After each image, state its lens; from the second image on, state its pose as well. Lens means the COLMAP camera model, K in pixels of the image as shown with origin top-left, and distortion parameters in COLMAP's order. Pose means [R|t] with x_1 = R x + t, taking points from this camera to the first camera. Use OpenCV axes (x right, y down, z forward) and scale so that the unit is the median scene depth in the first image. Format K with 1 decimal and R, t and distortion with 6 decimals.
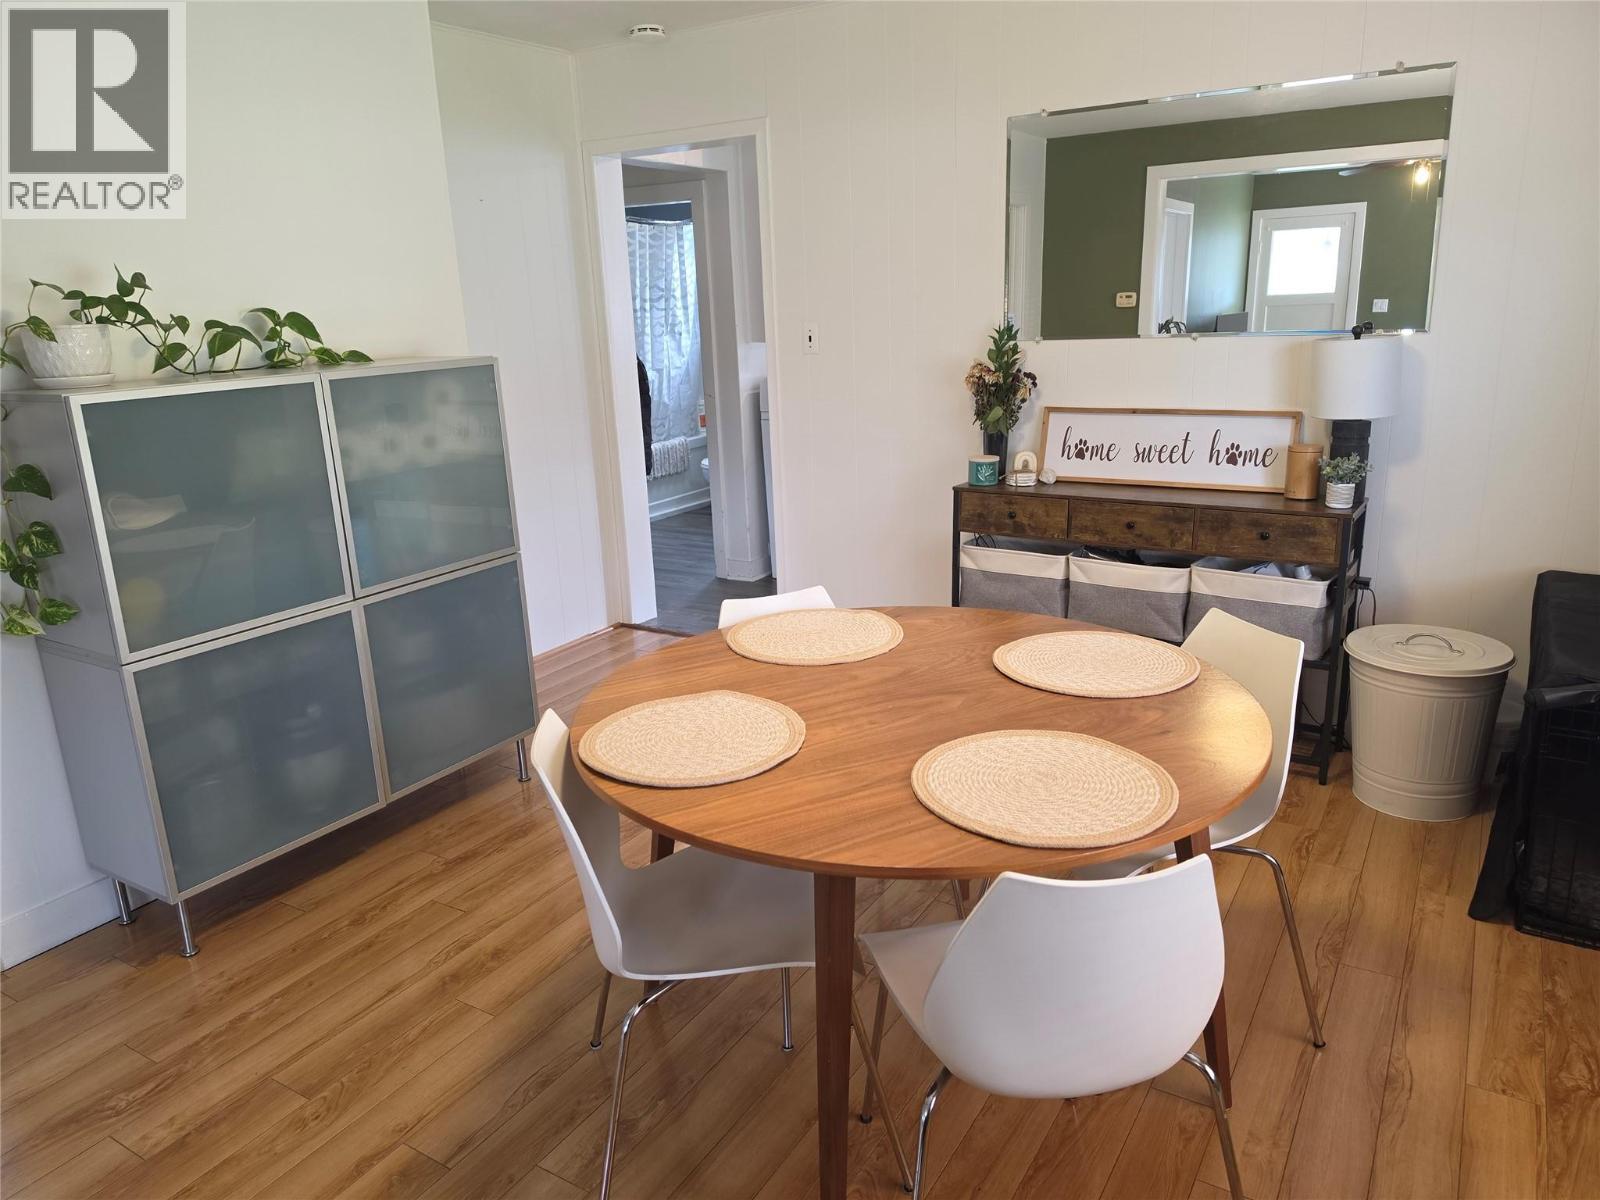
lens RADIAL K [[1106.0, 0, 800.0], [0, 1106.0, 600.0], [0, 0, 1]] dist [0.000320, -0.000215]
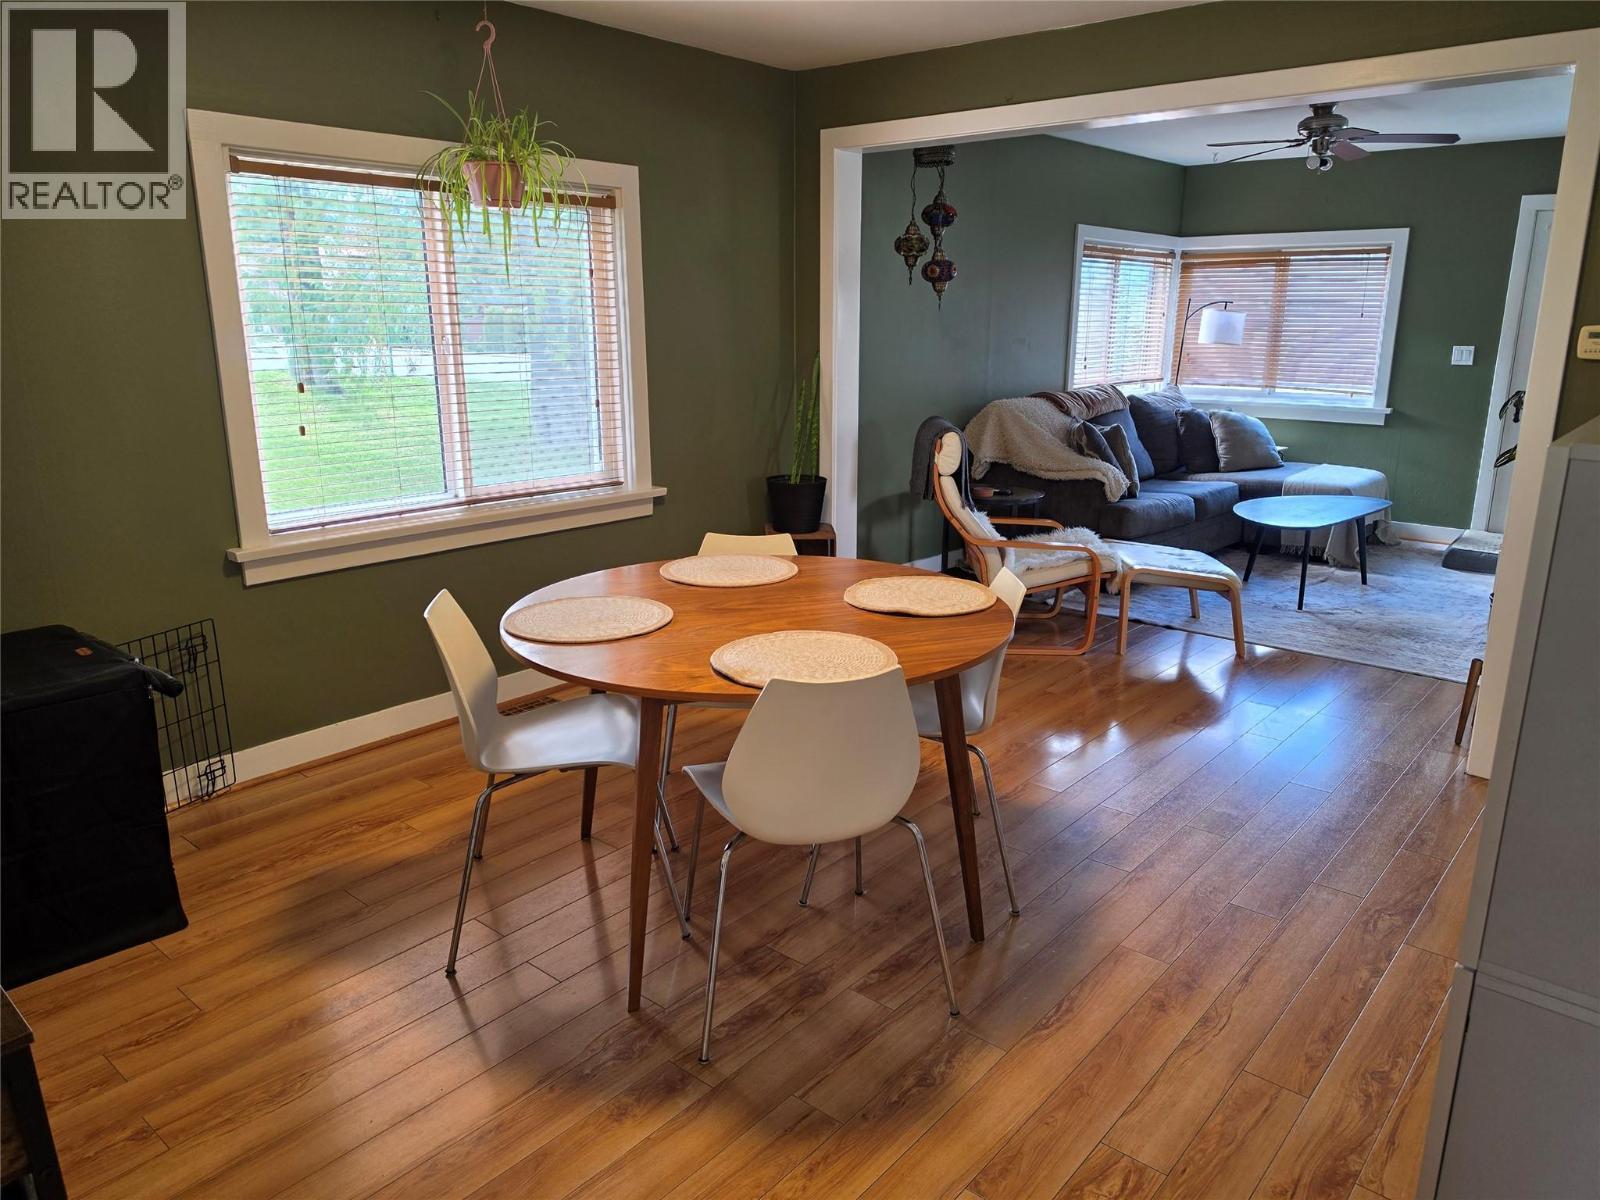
lens RADIAL K [[1106.0, 0, 800.0], [0, 1106.0, 600.0], [0, 0, 1]] dist [0.000320, -0.000215]
pose [[-0.987375, -0.005730, 0.158298, -0.122819], [0.075649, 0.860956, 0.503023, -0.456932], [-0.139170, 0.508648, -0.849653, 1.659378]]
